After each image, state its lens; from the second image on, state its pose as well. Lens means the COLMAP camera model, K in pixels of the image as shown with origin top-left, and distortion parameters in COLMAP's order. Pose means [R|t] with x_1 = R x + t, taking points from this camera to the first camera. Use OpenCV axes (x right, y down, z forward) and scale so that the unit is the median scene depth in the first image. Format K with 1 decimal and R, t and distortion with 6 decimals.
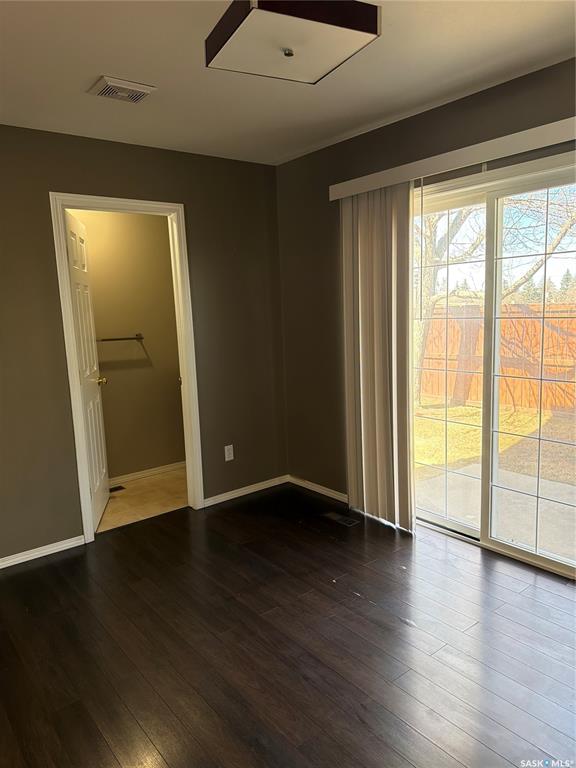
lens RADIAL K [[539.0, 0, 288.0], [0, 539.0, 384.0], [0, 0, 1]] dist [0.000966, 0.000003]
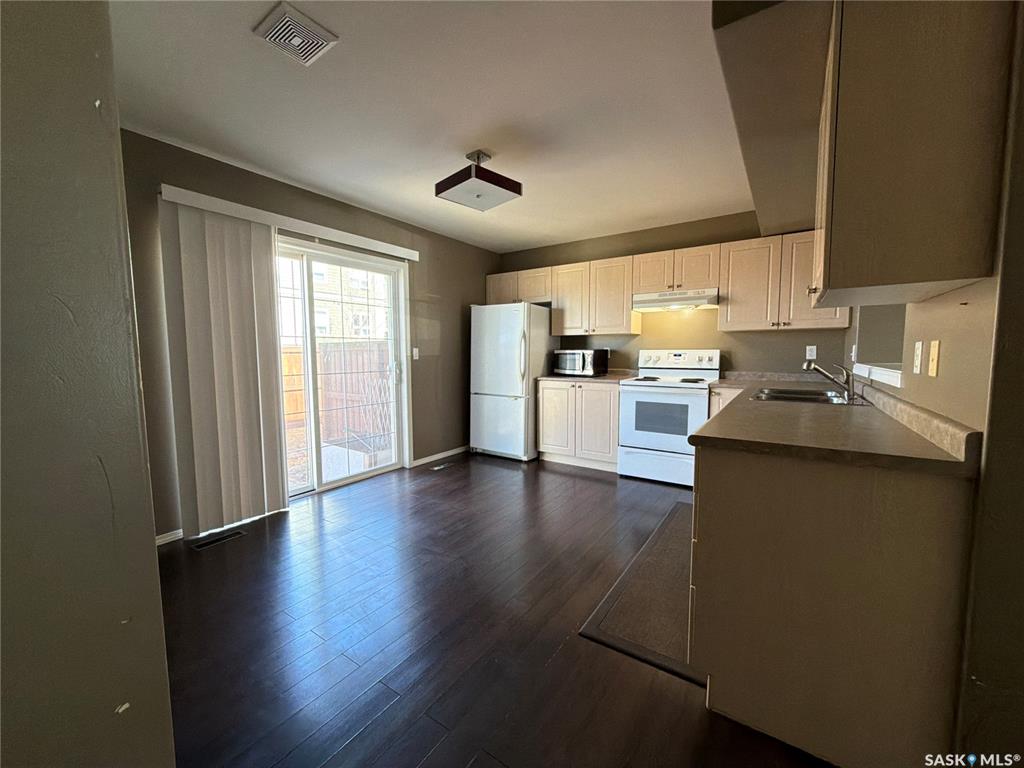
lens RADIAL K [[410.3, 0, 512.0], [0, 410.3, 384.0], [0, 0, 1]] dist [-0.000210, -0.000014]
pose [[-0.302991, -0.041557, 0.952087, -0.883511], [0.152758, 0.984013, 0.091564, -0.009891], [-0.940671, 0.173182, -0.291799, 0.806760]]
